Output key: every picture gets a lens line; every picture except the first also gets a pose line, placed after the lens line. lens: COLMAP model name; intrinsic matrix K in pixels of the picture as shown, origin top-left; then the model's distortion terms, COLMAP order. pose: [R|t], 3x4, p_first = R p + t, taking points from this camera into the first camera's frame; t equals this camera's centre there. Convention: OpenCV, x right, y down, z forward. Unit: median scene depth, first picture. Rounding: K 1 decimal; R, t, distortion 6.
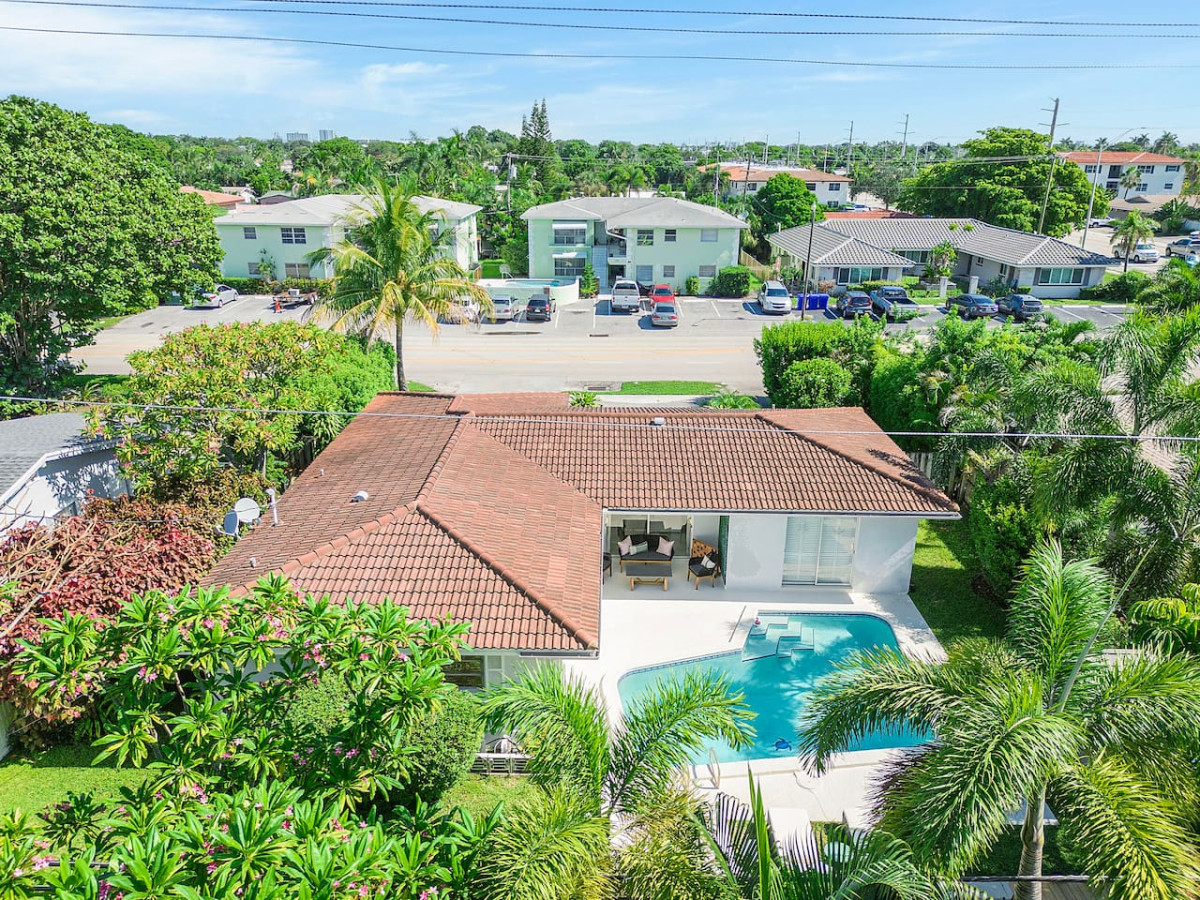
lens RADIAL K [[850.5, 0, 601.7], [0, 850.5, 482.3], [0, 0, 1]] dist [0.073256, -0.095342]
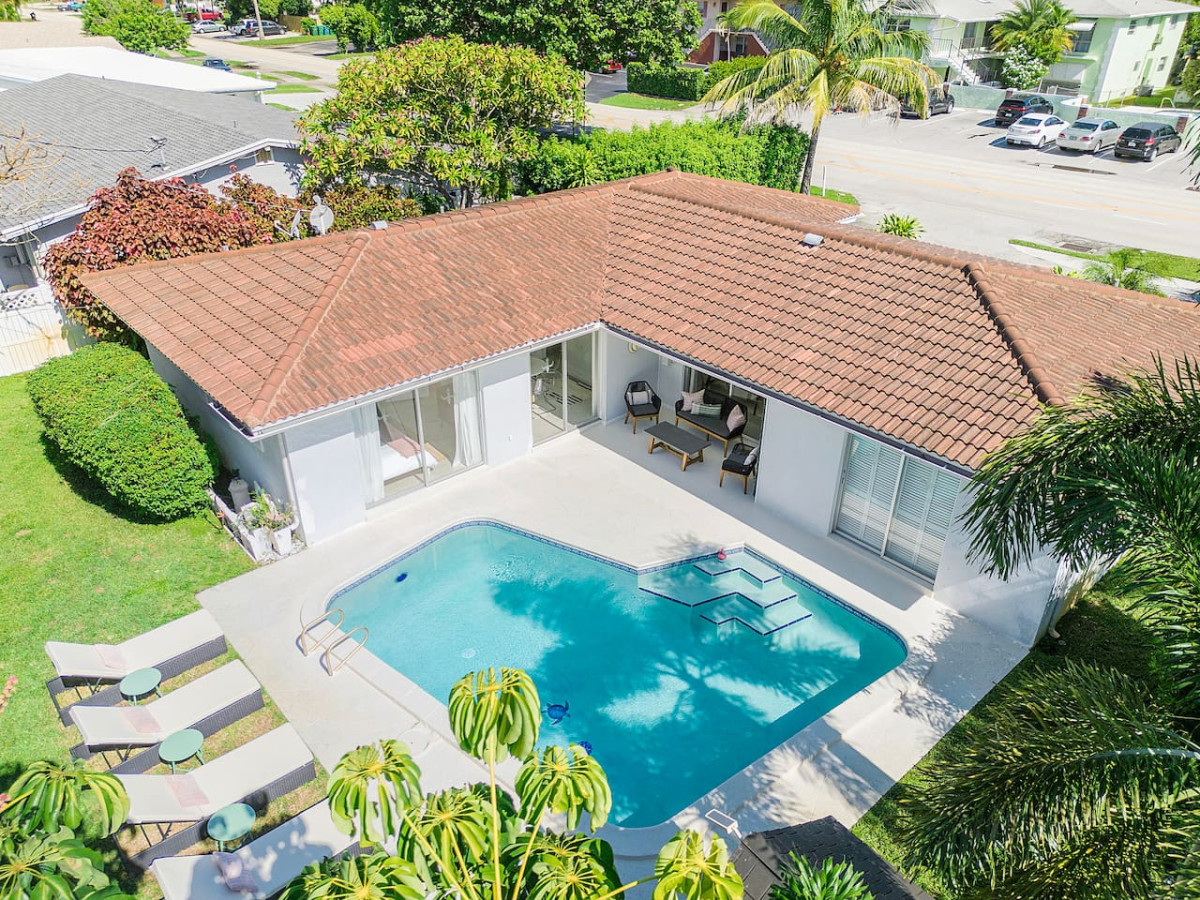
lens RADIAL K [[849.4, 0, 600.0], [0, 849.4, 450.0], [0, 0, 1]] dist [0.089479, -0.092405]
pose [[0.671605, 0.361211, -0.646895, 0.174022], [-0.272873, 0.932326, 0.237293, -0.013275], [0.688830, 0.017153, 0.724720, 0.163103]]
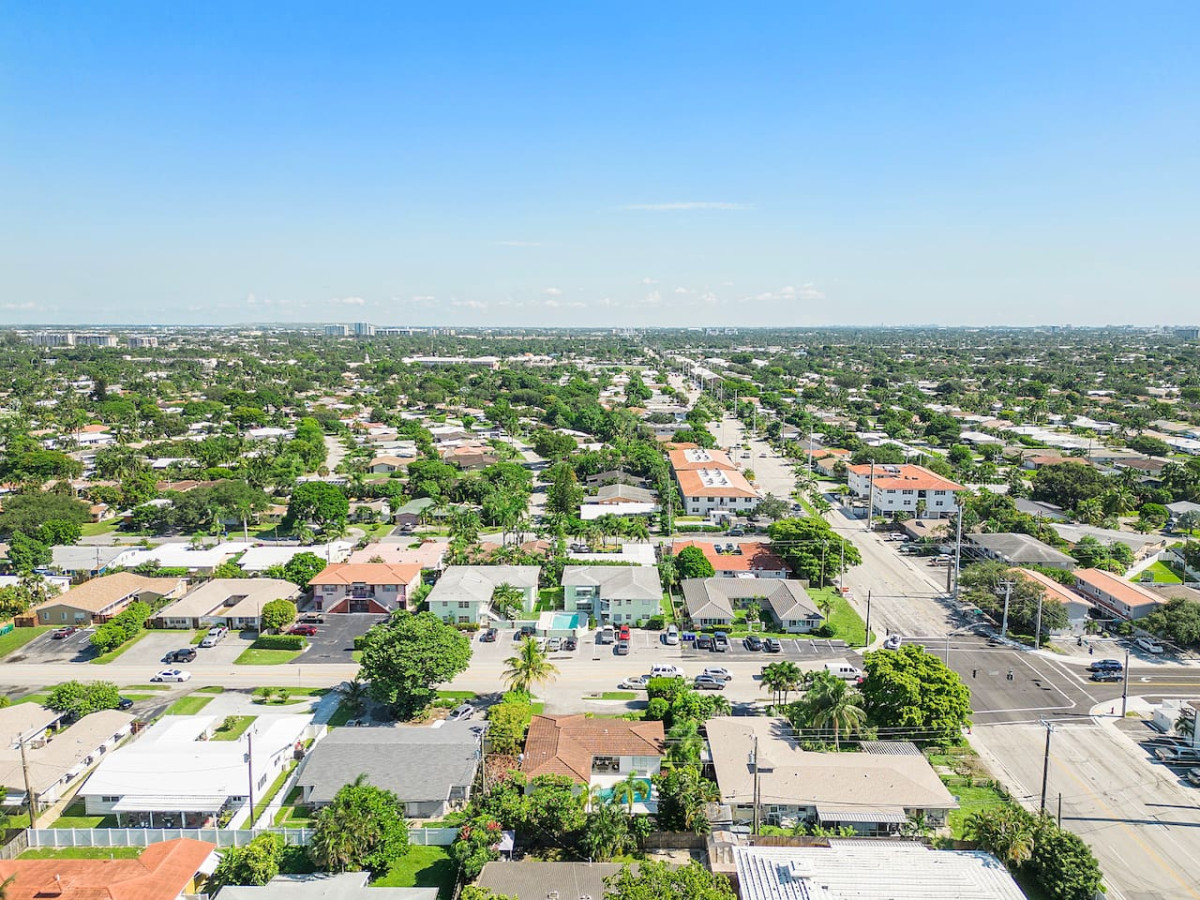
lens RADIAL K [[849.4, 0, 600.0], [0, 849.4, 450.0], [0, 0, 1]] dist [0.089479, -0.092405]
pose [[0.999897, -0.003343, -0.013941, 0.039890], [0.000131, 0.974530, -0.224257, -0.186746], [0.014336, 0.224232, 0.974430, -1.366943]]
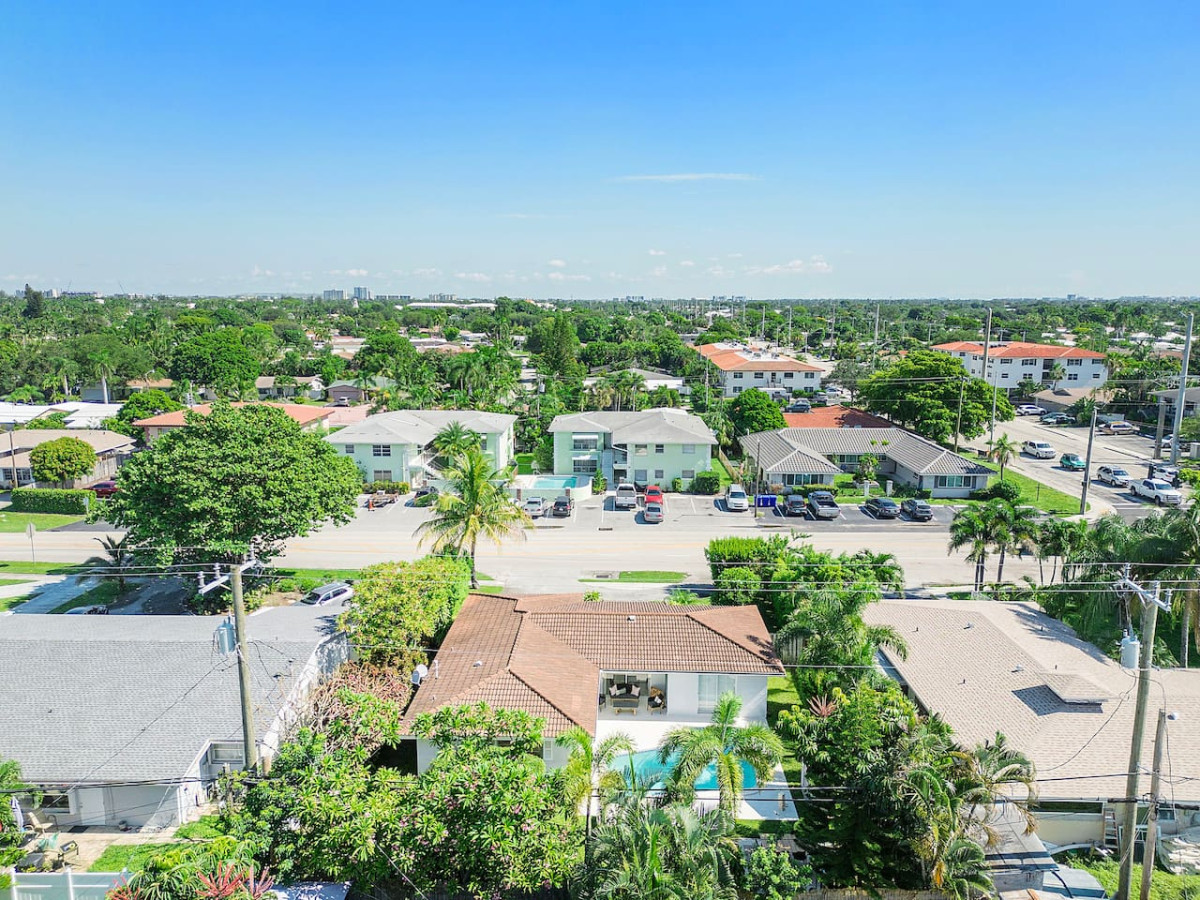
lens RADIAL K [[849.4, 0, 600.0], [0, 849.4, 450.0], [0, 0, 1]] dist [0.089479, -0.092405]
pose [[0.999812, 0.000639, -0.019378, 0.013004], [-0.004419, 0.980655, -0.195692, -0.026283], [0.018878, 0.195741, 0.980474, -0.332881]]
